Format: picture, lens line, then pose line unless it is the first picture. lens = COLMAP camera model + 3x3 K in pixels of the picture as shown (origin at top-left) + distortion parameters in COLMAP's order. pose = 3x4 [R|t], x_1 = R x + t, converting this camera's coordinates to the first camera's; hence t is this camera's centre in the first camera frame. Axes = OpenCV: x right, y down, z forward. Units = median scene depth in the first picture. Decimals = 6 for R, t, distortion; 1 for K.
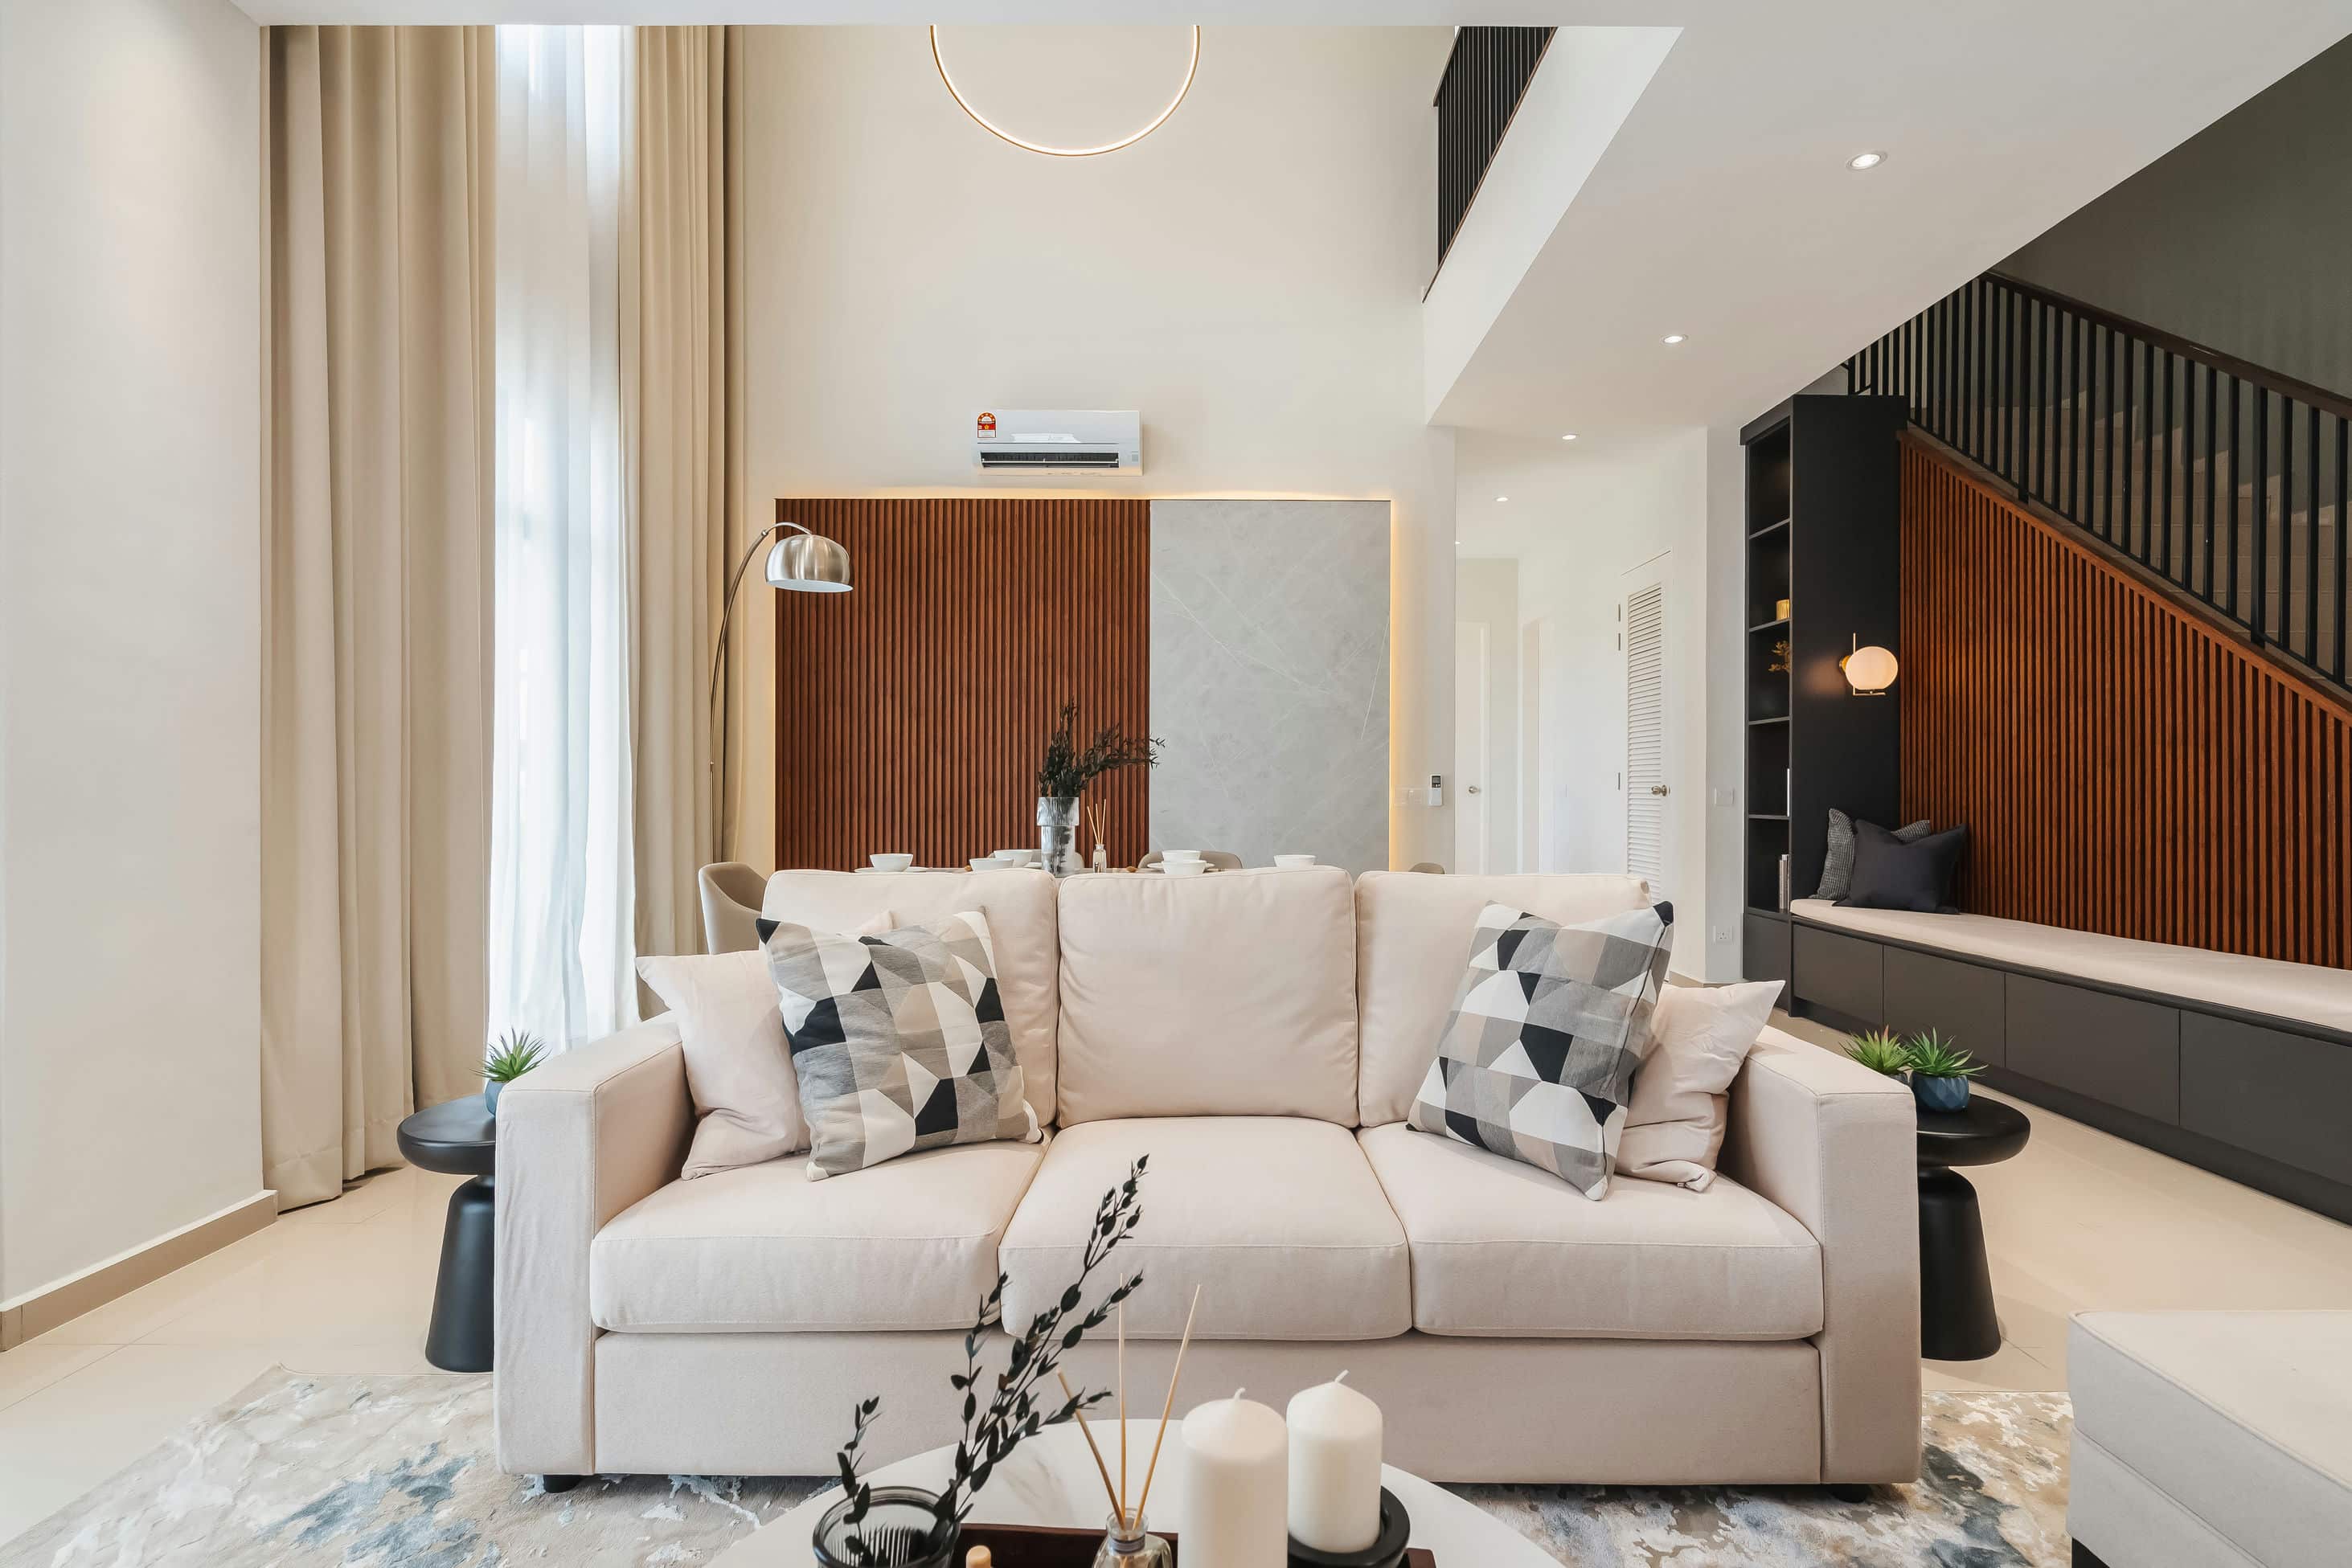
lens RADIAL K [[1152.8, 0, 1182.6], [0, 1152.8, 797.0], [0, 0, 1]] dist [0.001792, -0.000034]
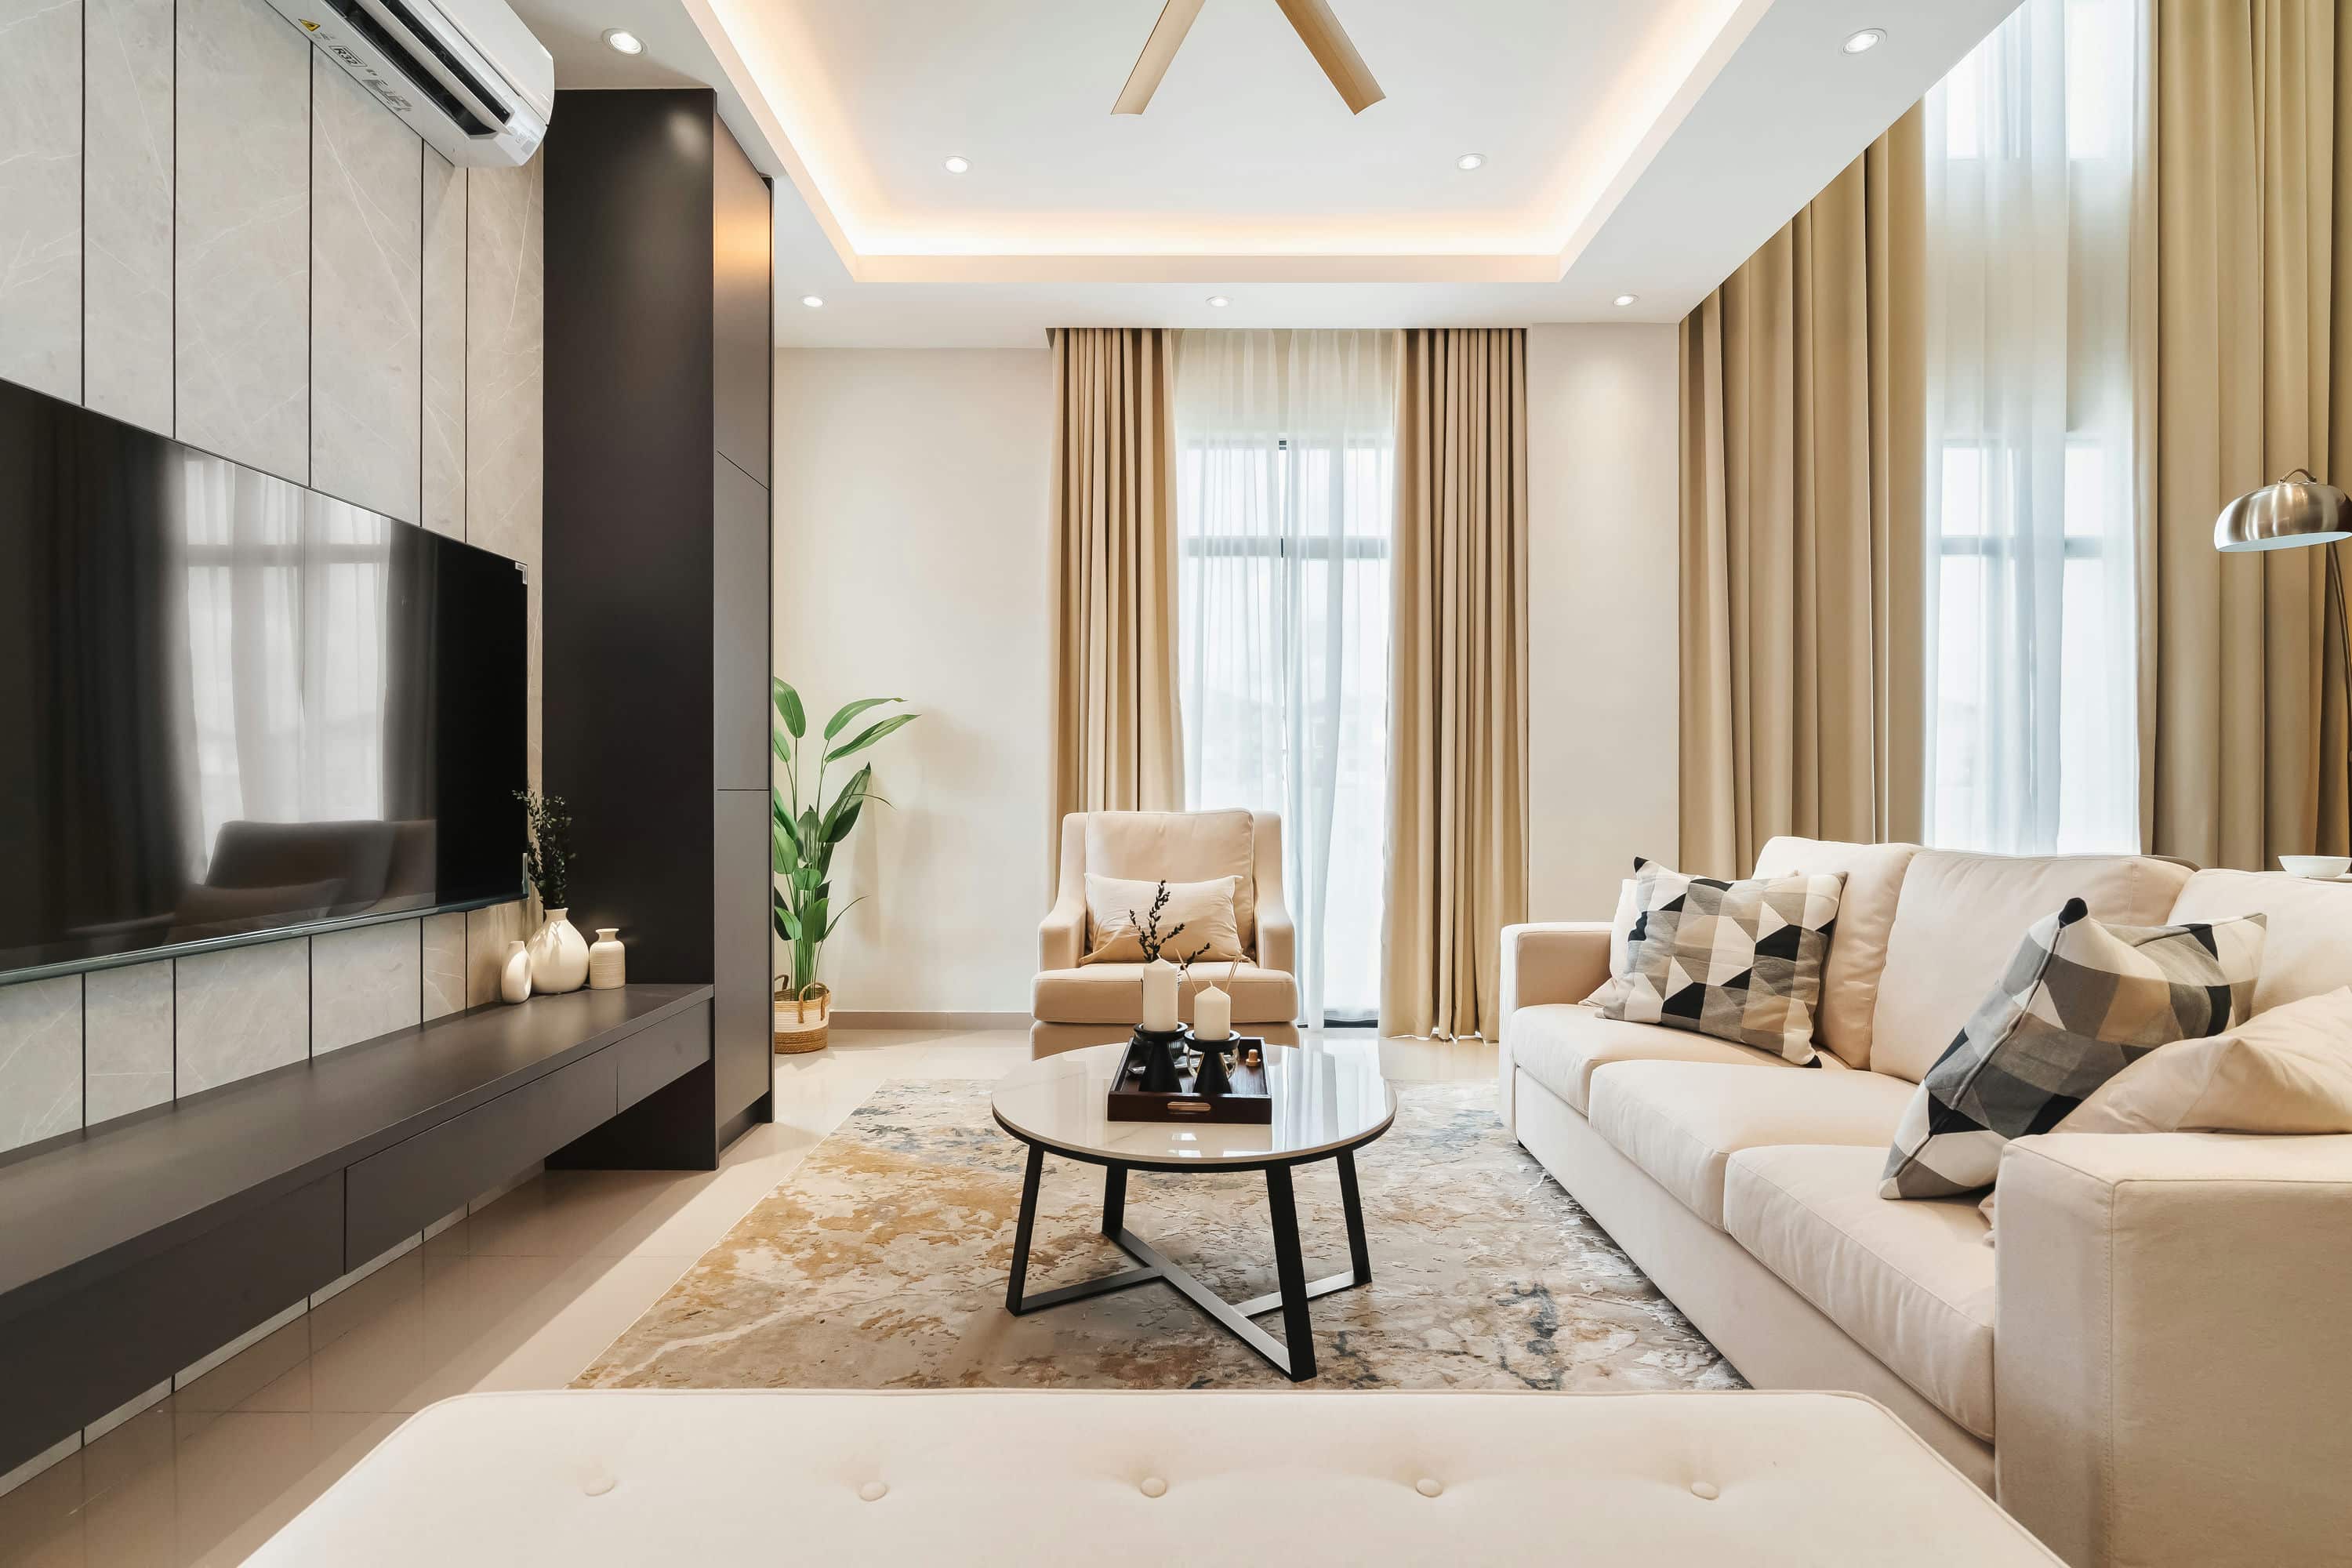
lens RADIAL K [[1090.0, 0, 1161.5], [0, 1090.0, 784.0], [0, 0, 1]] dist [-0.003960, 0.003540]
pose [[-0.009218, -0.003439, -0.999952, 0.414941], [-0.010201, 0.999942, -0.003345, 0.007735], [0.999905, 0.010170, -0.009252, 0.143039]]
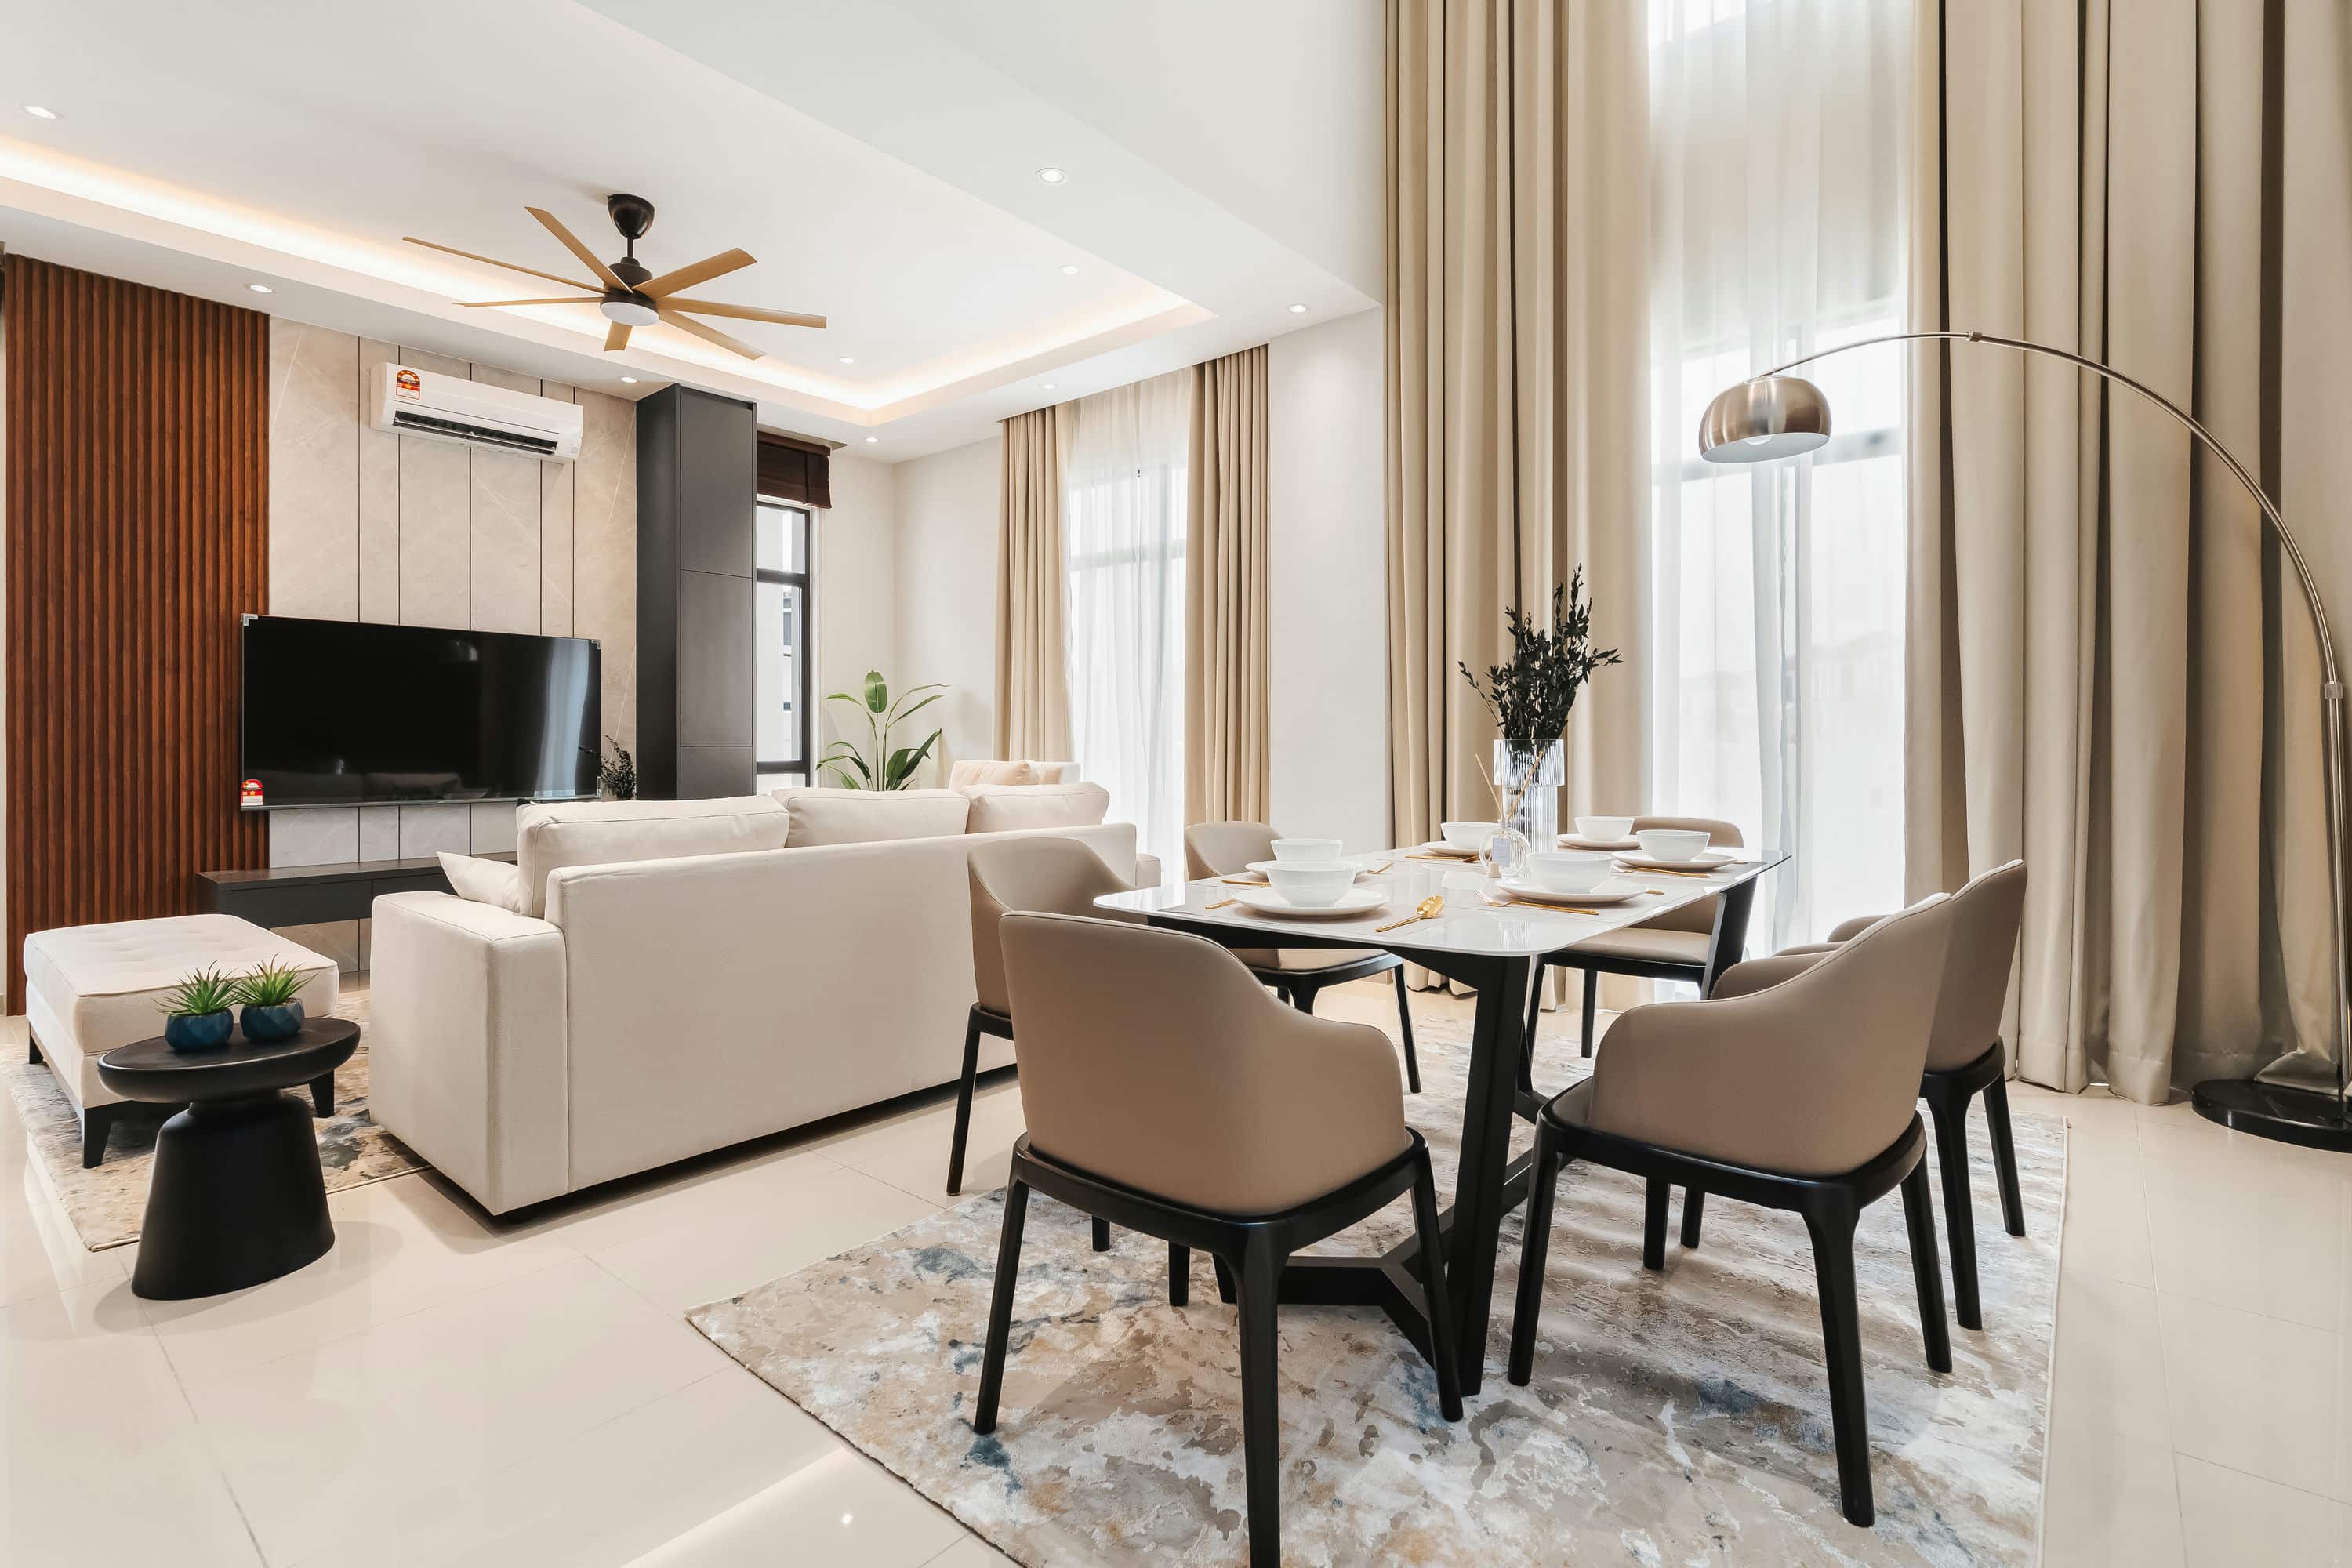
lens RADIAL K [[1090.0, 0, 1164.4], [0, 1090.0, 737.7], [0, 0, 1]] dist [-0.003960, 0.003540]
pose [[-0.646808, -0.002580, -0.762648, 0.366624], [-0.004858, 0.999988, 0.000738, -0.000586], [0.762637, 0.004182, -0.646813, 0.952443]]
